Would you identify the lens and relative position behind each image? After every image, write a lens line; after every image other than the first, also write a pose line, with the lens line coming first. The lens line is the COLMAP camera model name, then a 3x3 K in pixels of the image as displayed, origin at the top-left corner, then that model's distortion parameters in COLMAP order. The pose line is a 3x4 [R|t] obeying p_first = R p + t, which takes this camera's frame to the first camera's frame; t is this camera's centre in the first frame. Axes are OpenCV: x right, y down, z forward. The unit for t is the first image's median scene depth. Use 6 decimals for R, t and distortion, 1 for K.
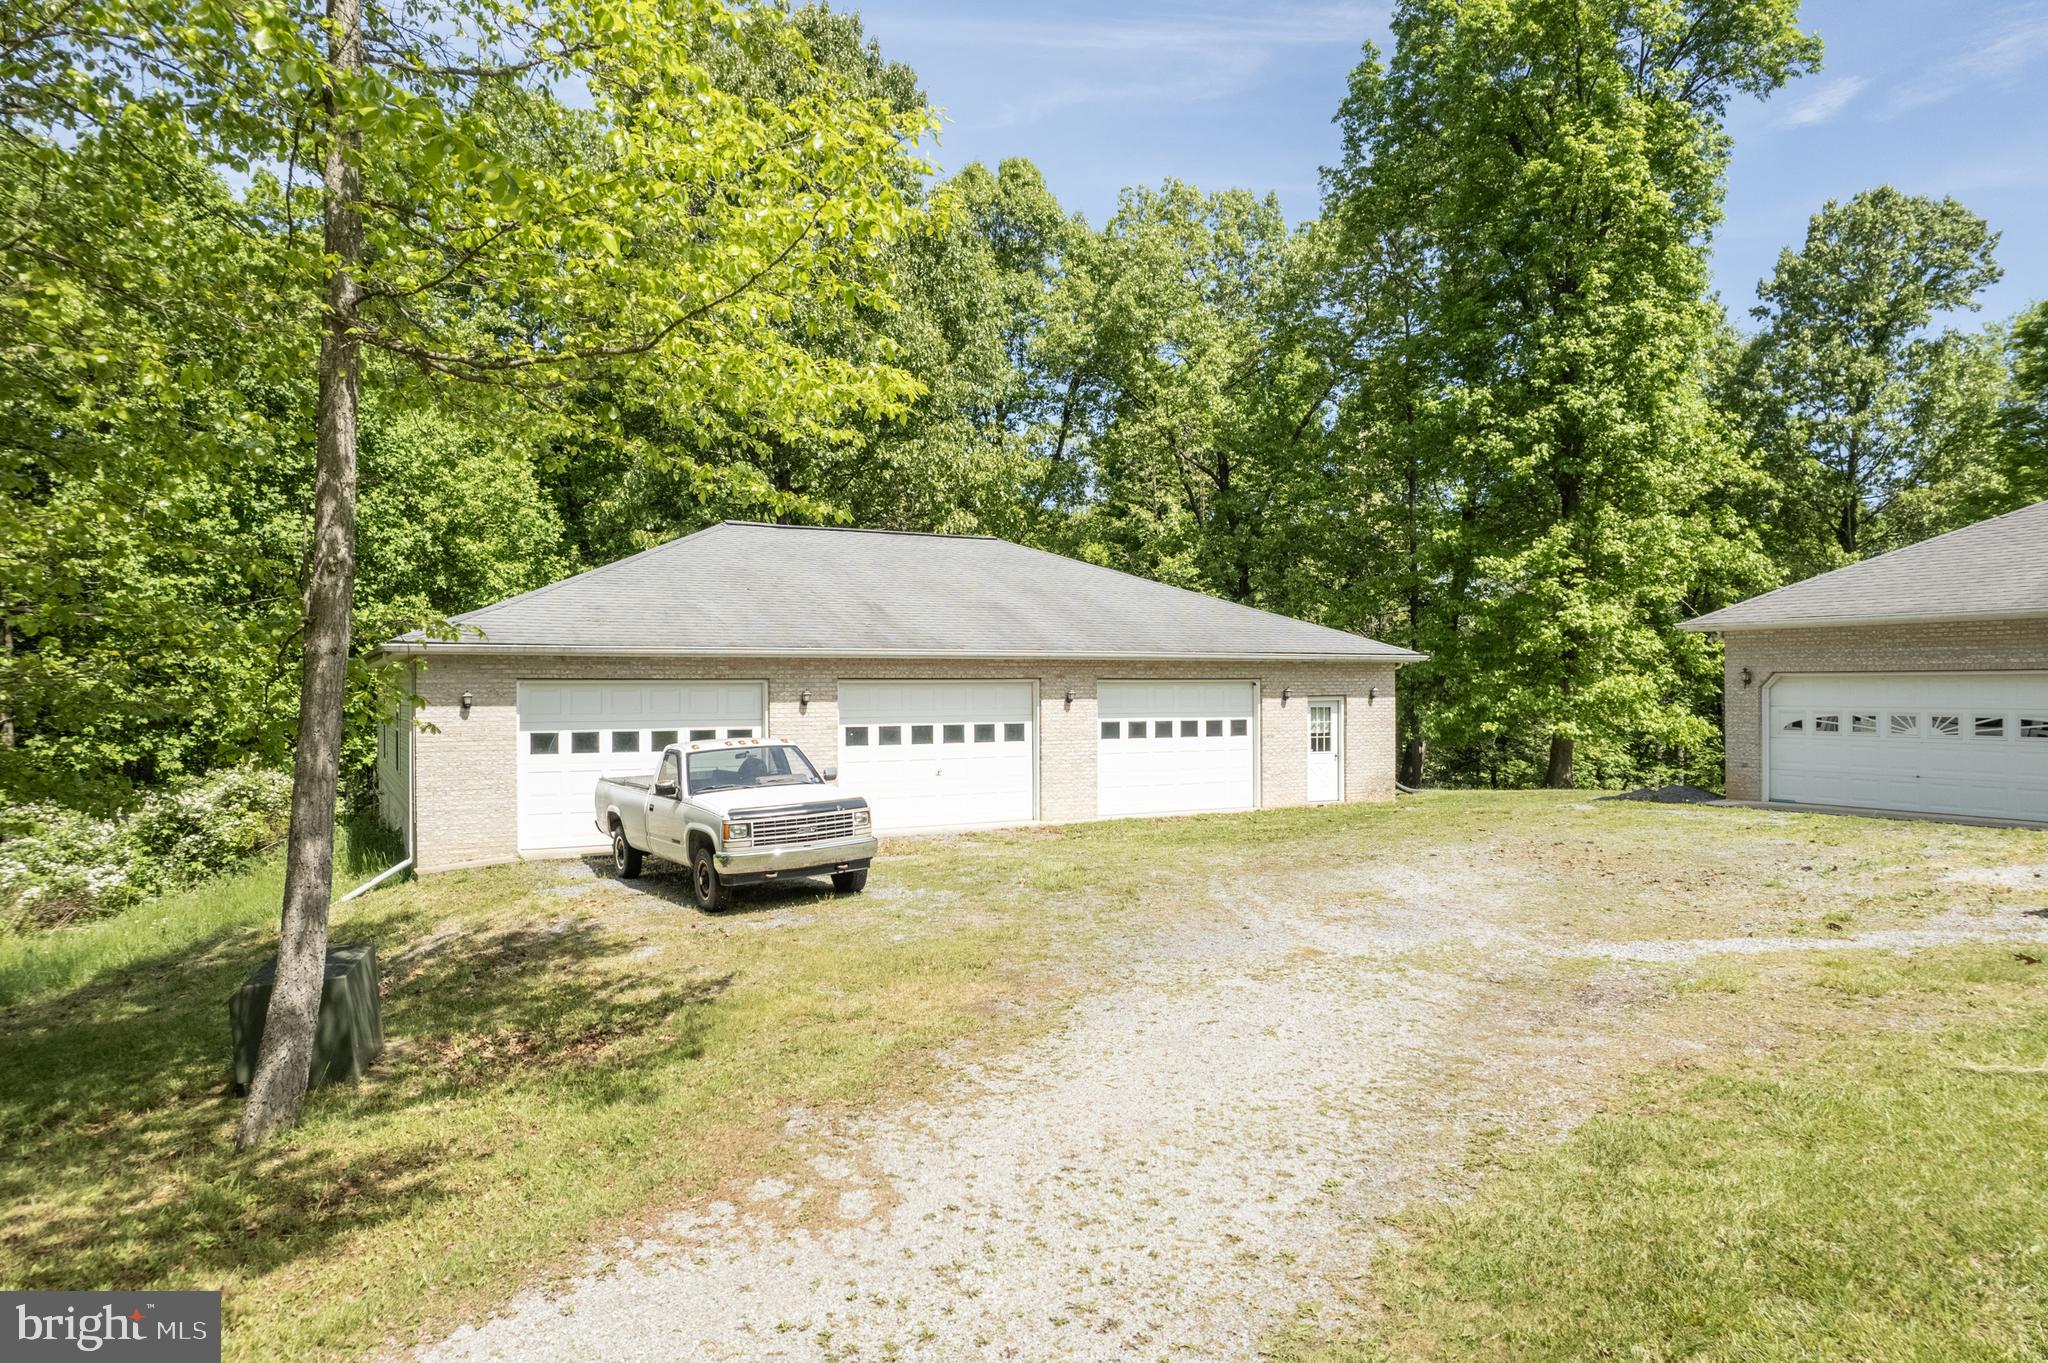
lens RADIAL K [[1310.2, 0, 1030.0], [0, 1310.2, 682.6], [0, 0, 1]] dist [-0.082134, 0.080168]
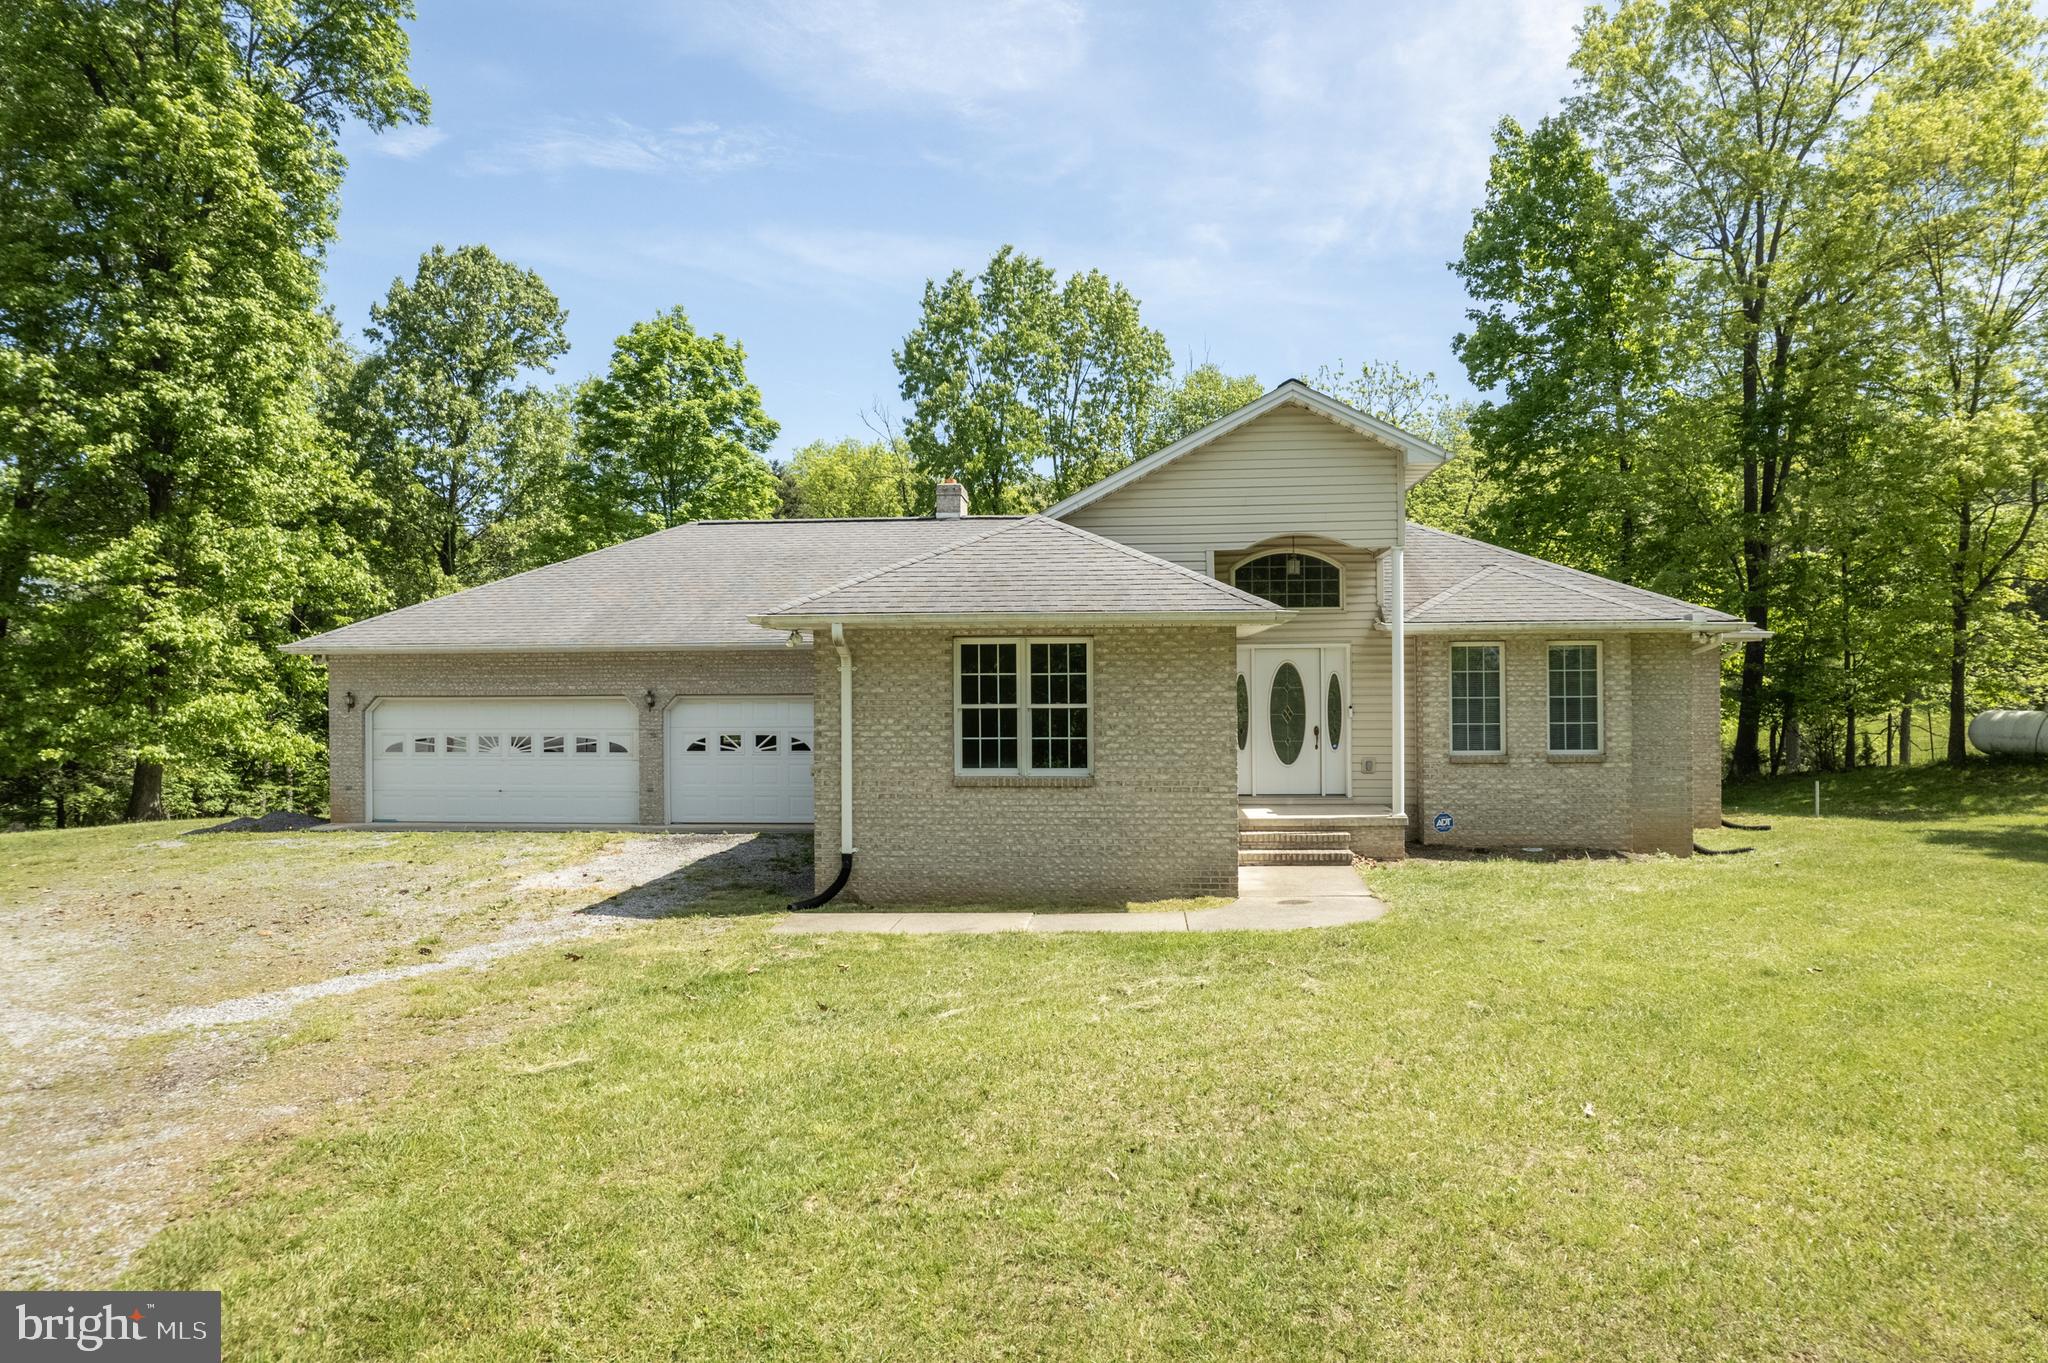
lens RADIAL K [[1310.2, 0, 1030.0], [0, 1310.2, 682.6], [0, 0, 1]] dist [-0.082134, 0.080168]
pose [[0.549920, 0.004381, 0.835206, 0.003413], [0.000028, 0.999986, -0.005264, -0.008782], [-0.835217, 0.002918, 0.549913, -0.001665]]
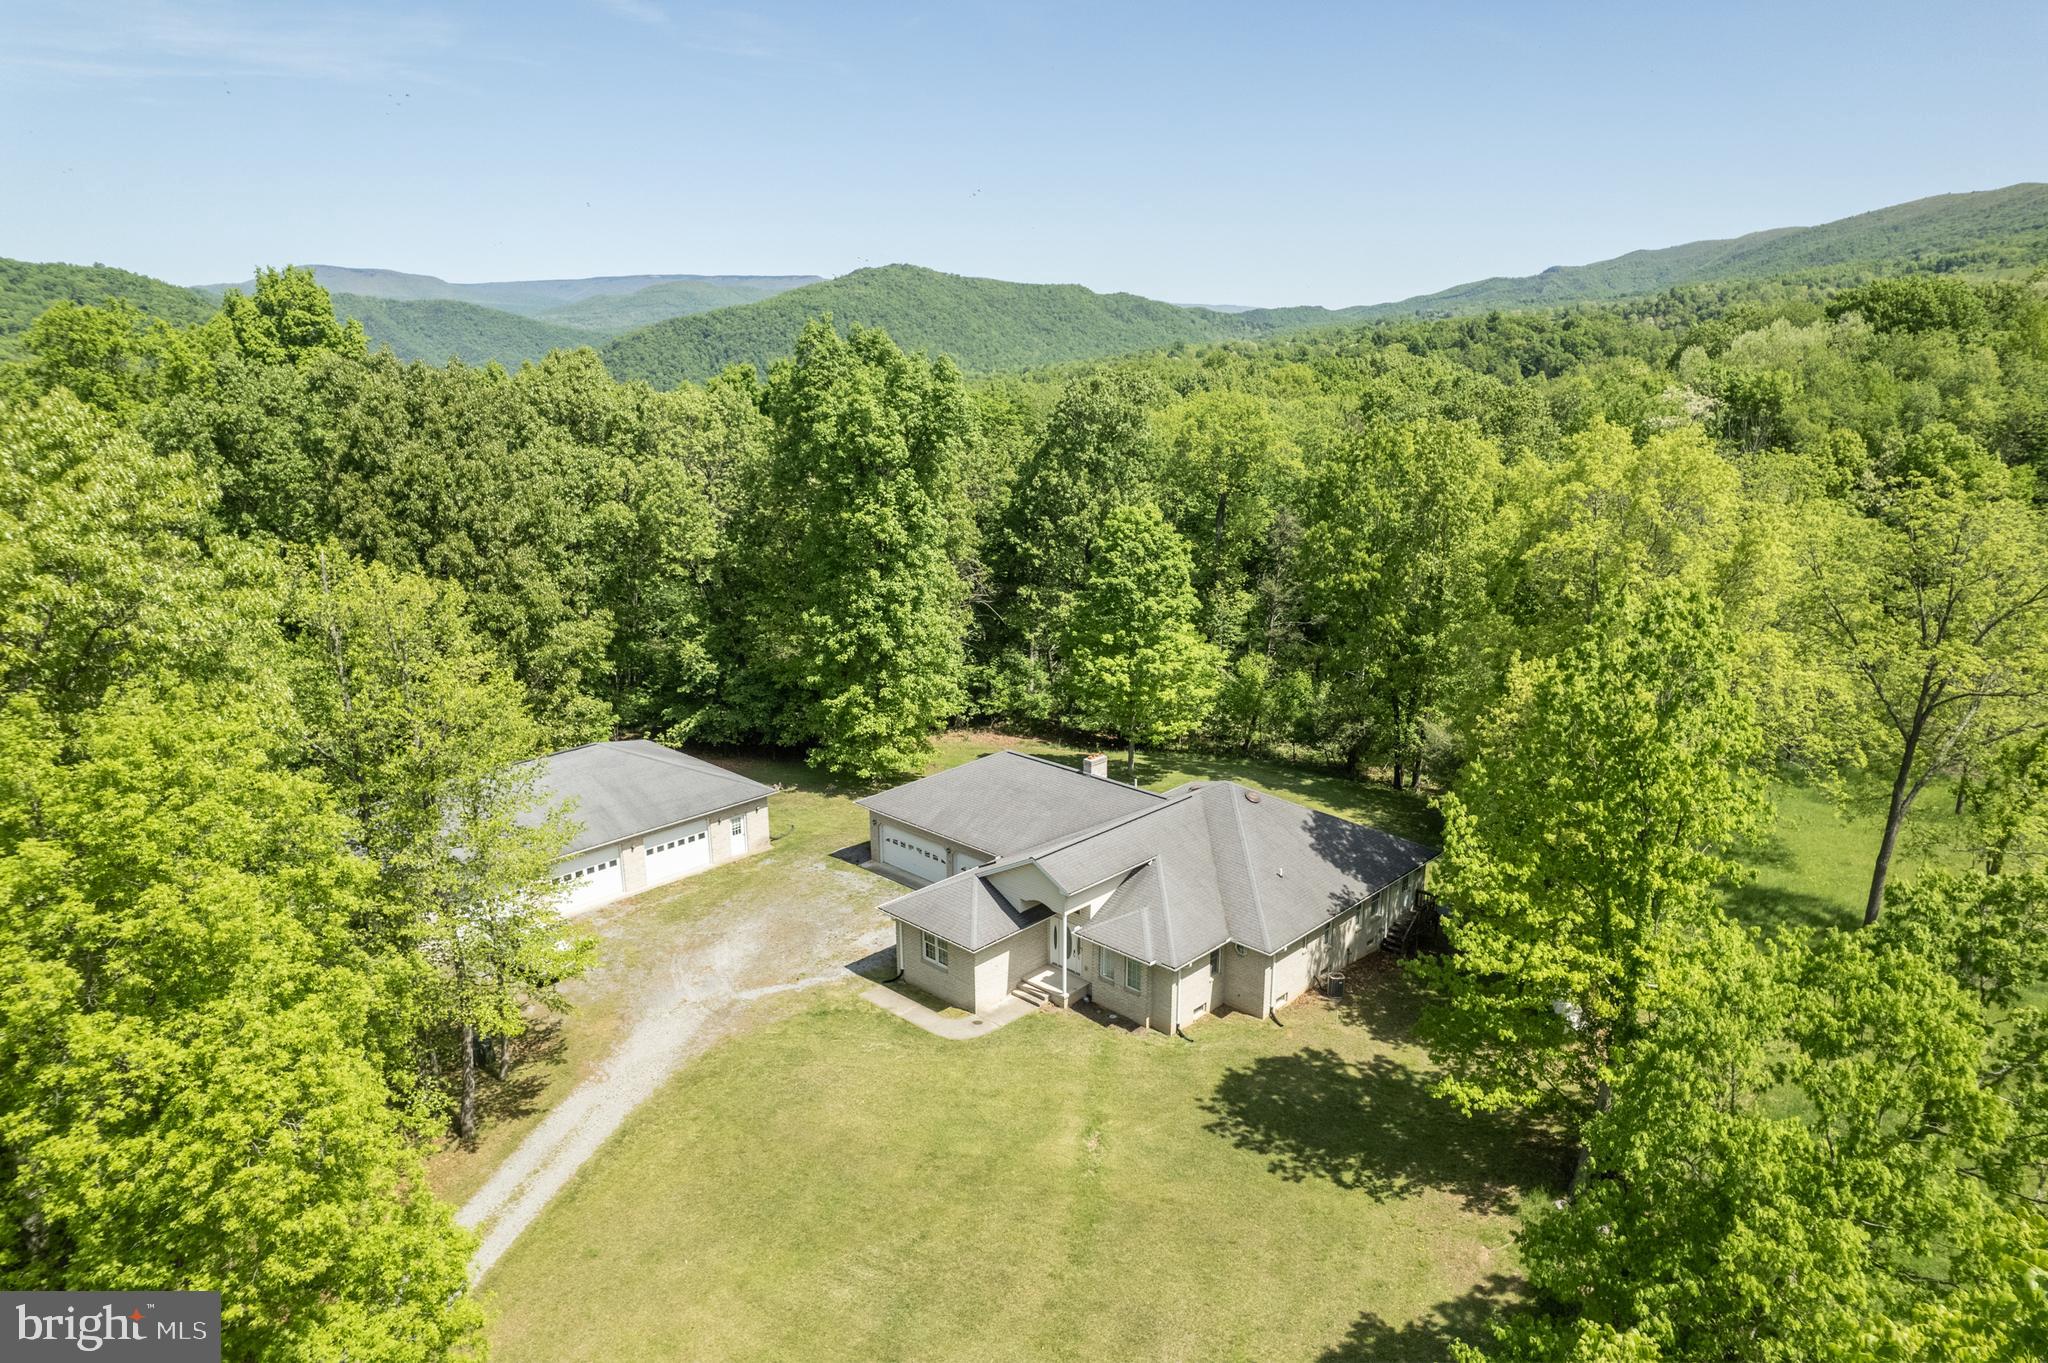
lens RADIAL K [[1305.1, 0, 1031.5], [0, 1305.1, 681.4], [0, 0, 1]] dist [-0.055356, 0.036121]
pose [[0.953780, -0.076103, 0.290710, 0.042034], [-0.001874, 0.965876, 0.258998, -0.694972], [-0.300500, -0.247572, 0.921091, -1.123114]]
